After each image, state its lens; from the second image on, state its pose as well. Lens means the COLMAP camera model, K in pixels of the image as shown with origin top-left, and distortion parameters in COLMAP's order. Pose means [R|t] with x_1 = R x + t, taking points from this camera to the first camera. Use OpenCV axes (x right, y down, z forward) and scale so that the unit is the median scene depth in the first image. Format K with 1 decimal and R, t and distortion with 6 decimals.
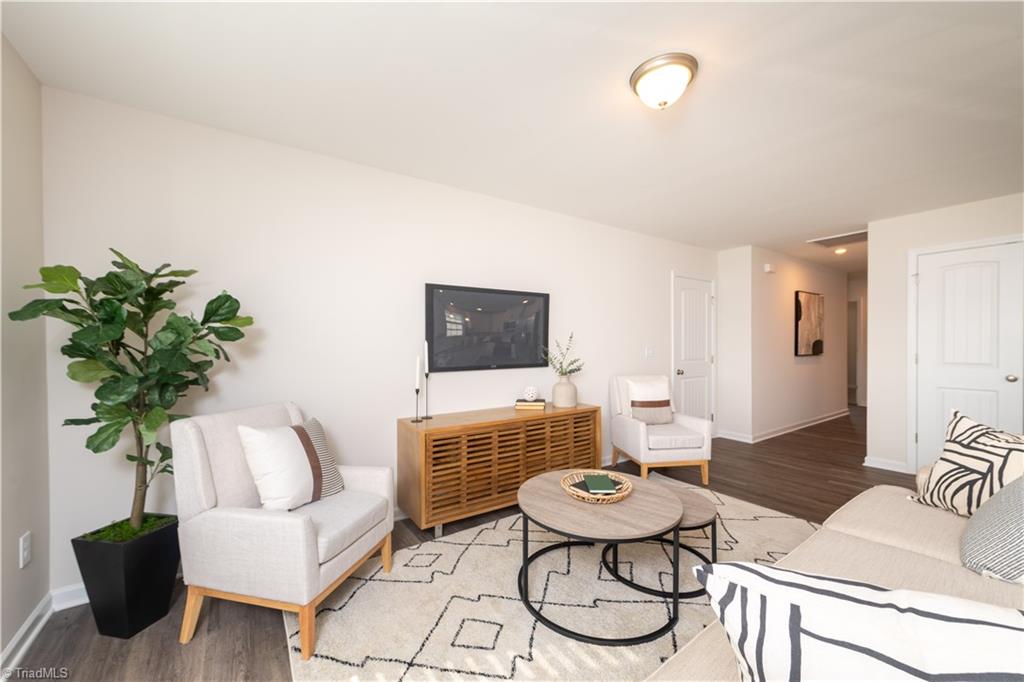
lens RADIAL K [[393.2, 0, 514.6], [0, 393.2, 344.2], [0, 0, 1]] dist [0.000020, 0.000051]
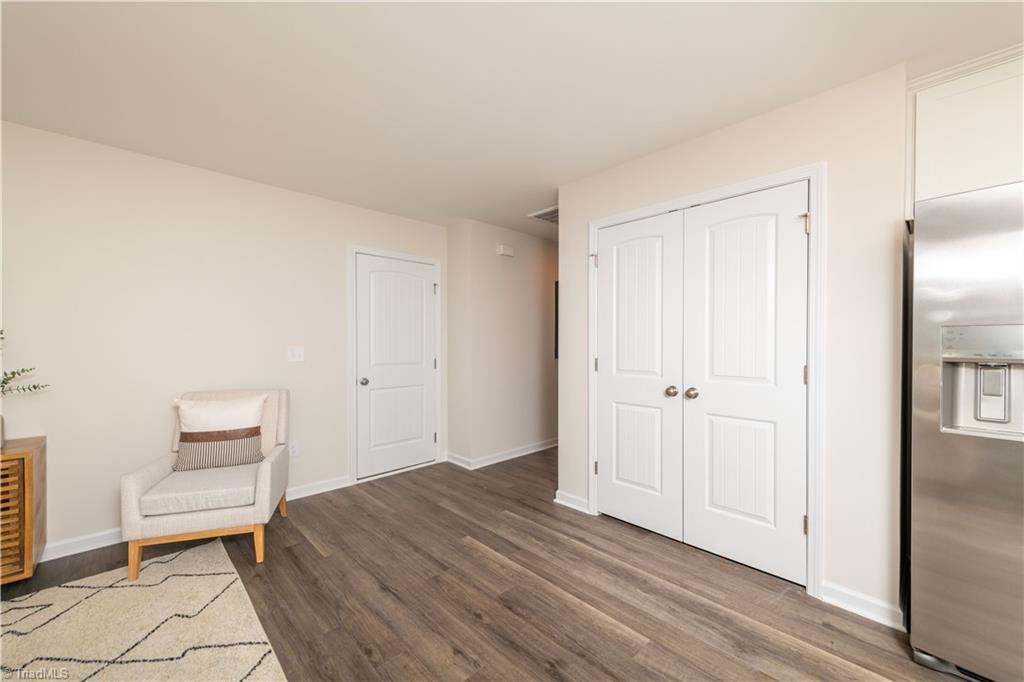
lens RADIAL K [[393.2, 0, 509.2], [0, 393.2, 341.5], [0, 0, 1]] dist [0.000020, 0.000051]
pose [[0.988304, -0.000349, 0.152497, 0.731316], [-0.000056, 0.999996, 0.002657, -0.009330], [-0.152497, -0.002634, 0.988300, 0.268766]]
